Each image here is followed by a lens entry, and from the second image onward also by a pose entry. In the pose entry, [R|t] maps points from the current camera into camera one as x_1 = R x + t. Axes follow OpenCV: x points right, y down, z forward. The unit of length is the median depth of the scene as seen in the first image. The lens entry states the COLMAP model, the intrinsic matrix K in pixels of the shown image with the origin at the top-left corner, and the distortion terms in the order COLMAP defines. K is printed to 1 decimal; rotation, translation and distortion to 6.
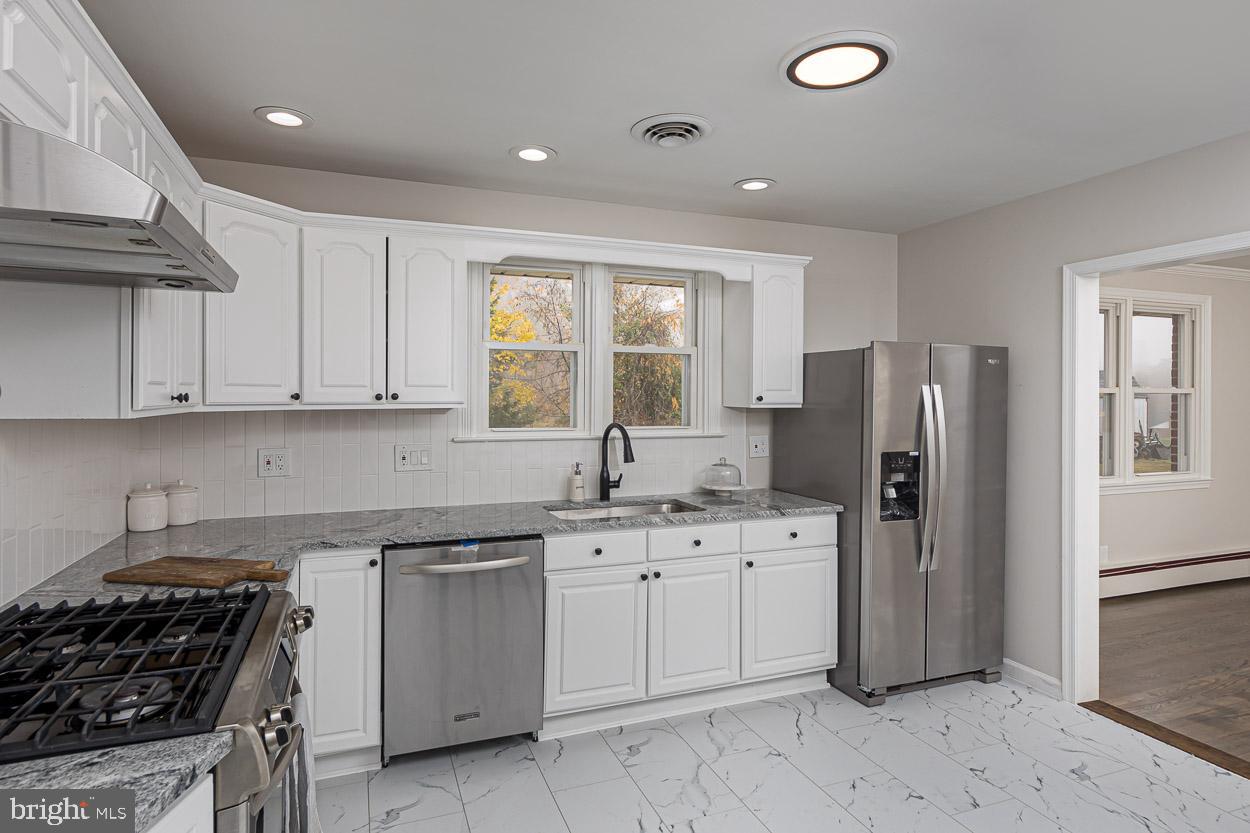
lens RADIAL K [[662.8, 0, 601.5], [0, 662.8, 397.1], [0, 0, 1]] dist [0.000292, 0.000187]
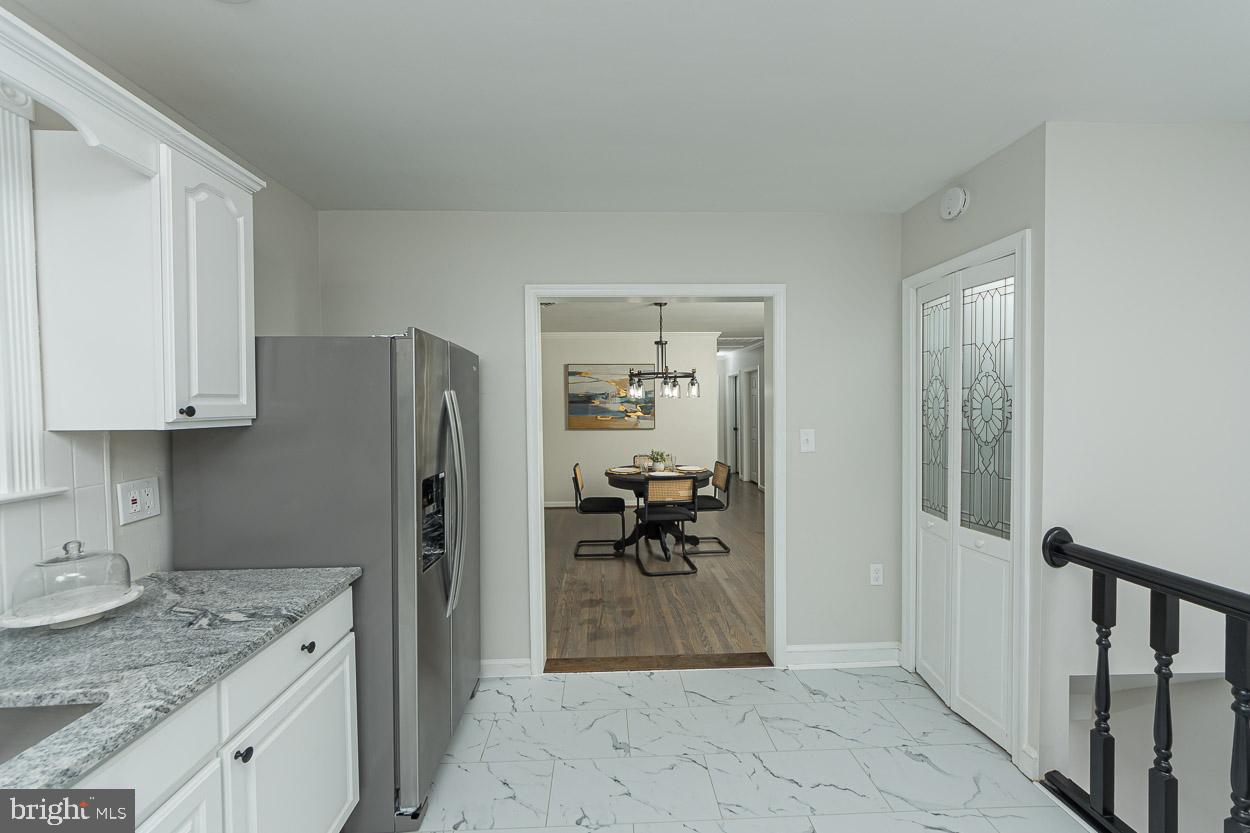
lens RADIAL K [[481.4, 0, 621.5], [0, 481.4, 413.2], [0, 0, 1]] dist [0.000966, 0.000007]
pose [[0.297083, -0.025446, 0.954513, -0.023415], [0.006246, 0.999675, 0.024706, -0.004129], [-0.954831, -0.001378, 0.297145, 0.621931]]
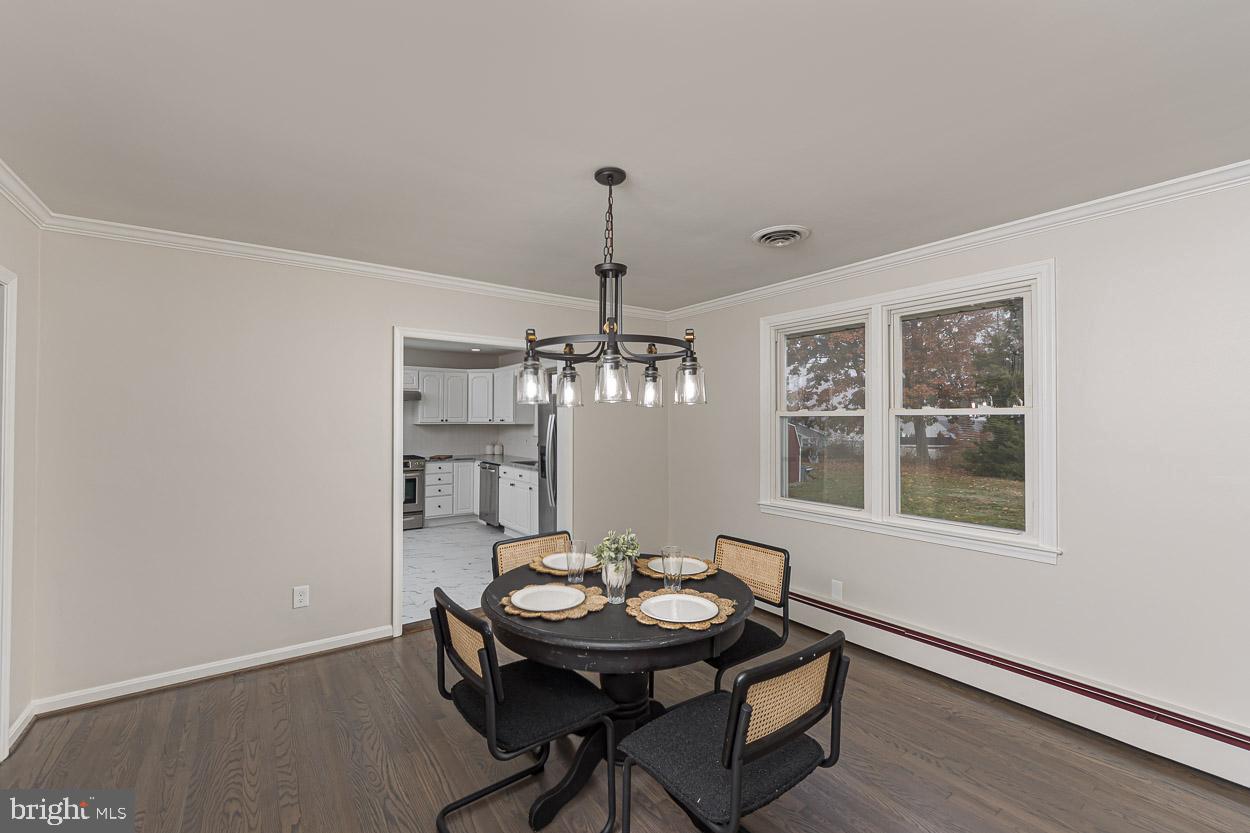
lens RADIAL K [[545.7, 0, 625.7], [0, 545.7, 411.7], [0, 0, 1]] dist [-0.000403, -0.000182]
pose [[0.272441, -0.018893, -0.961987, 2.259982], [-0.001111, 0.999800, -0.019950, 0.008686], [0.962172, 0.006504, 0.272365, 0.775265]]
